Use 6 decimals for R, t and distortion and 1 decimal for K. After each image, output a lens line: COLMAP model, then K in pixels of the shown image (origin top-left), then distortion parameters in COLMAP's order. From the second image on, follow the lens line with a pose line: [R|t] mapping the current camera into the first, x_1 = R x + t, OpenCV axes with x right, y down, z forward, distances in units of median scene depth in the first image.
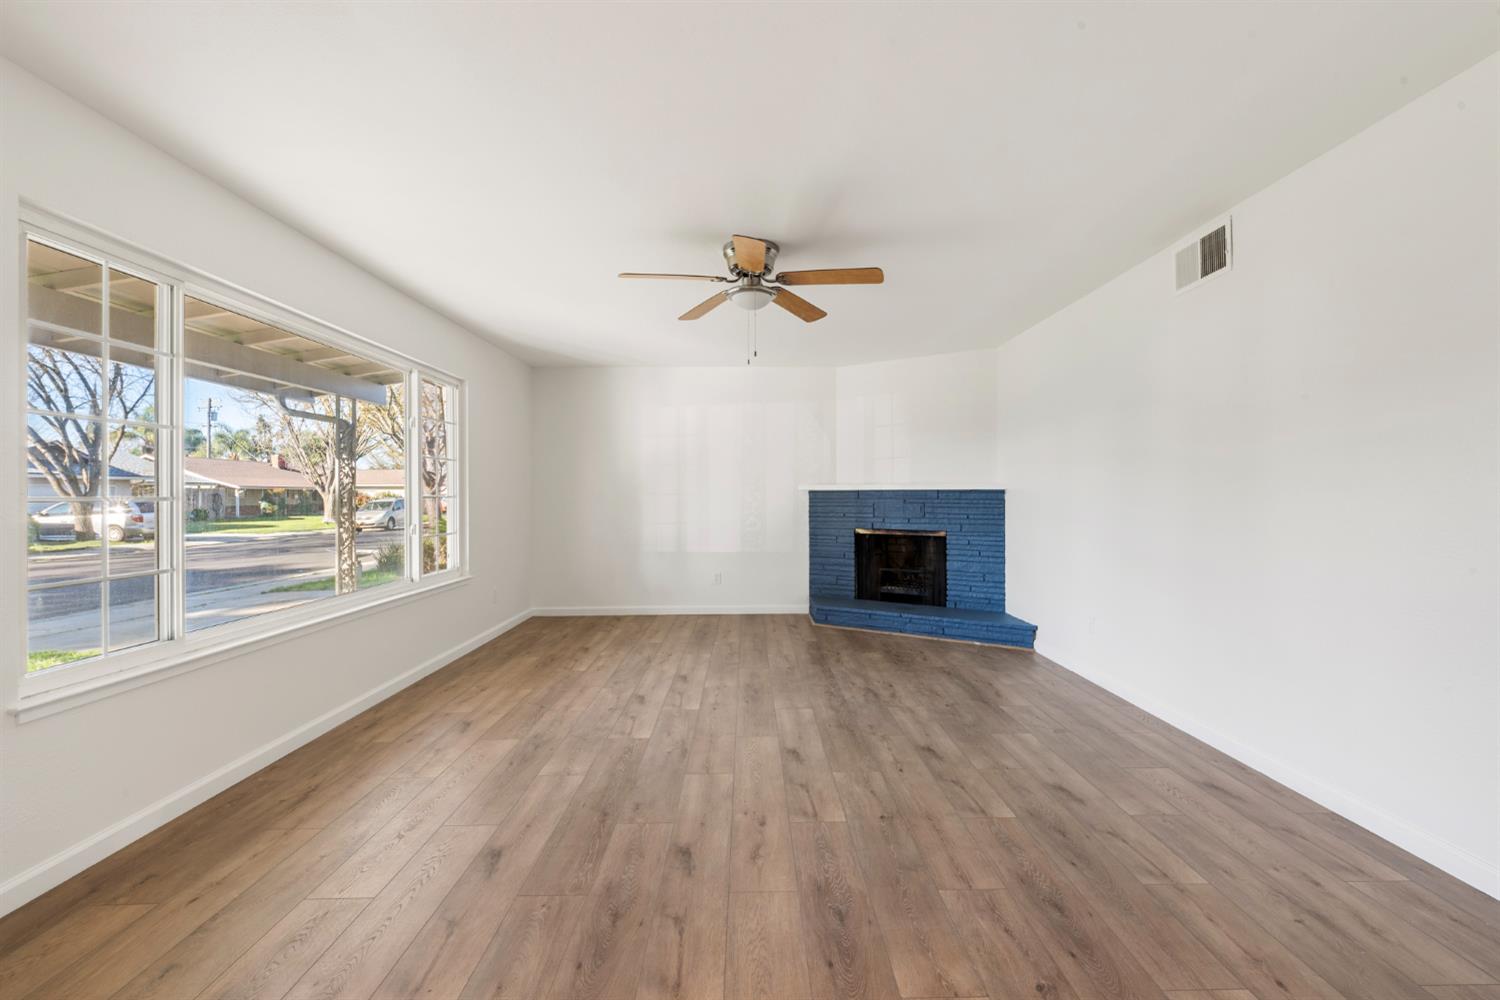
lens RADIAL K [[653.5, 0, 745.3], [0, 653.5, 504.8], [0, 0, 1]] dist [0.001971, -0.000857]
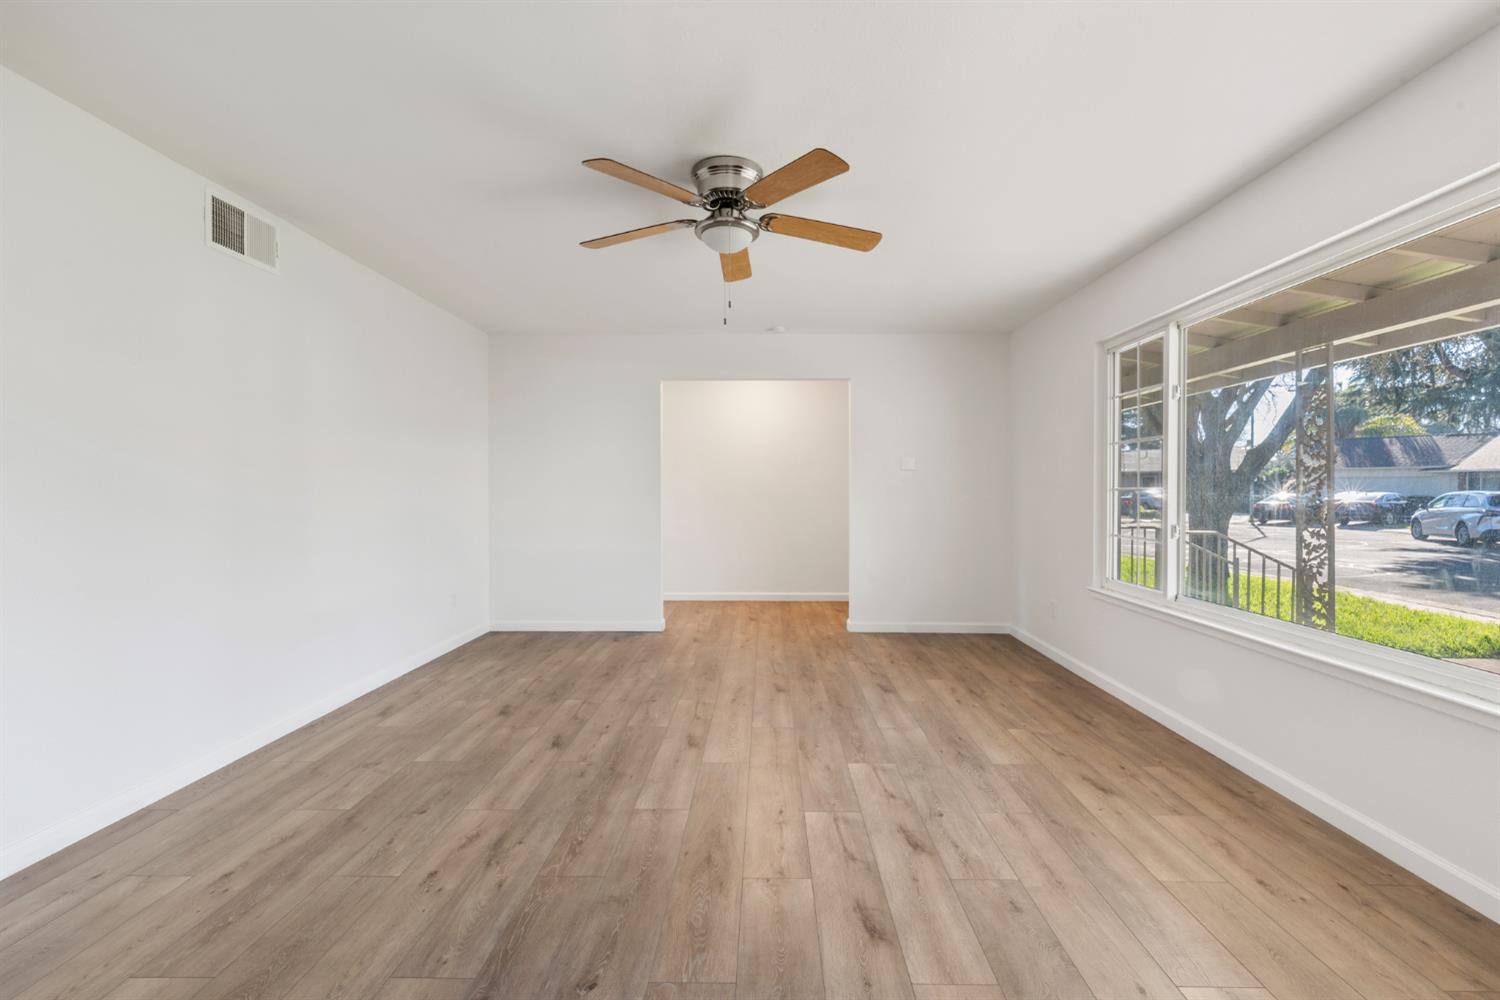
lens RADIAL K [[653.5, 0, 750.8], [0, 653.5, 493.7], [0, 0, 1]] dist [0.001971, -0.000857]
pose [[-0.999740, 0.003131, 0.022590, -0.038018], [0.003579, 0.999797, 0.019838, -0.024516], [-0.022523, 0.019913, -0.999548, 1.906620]]
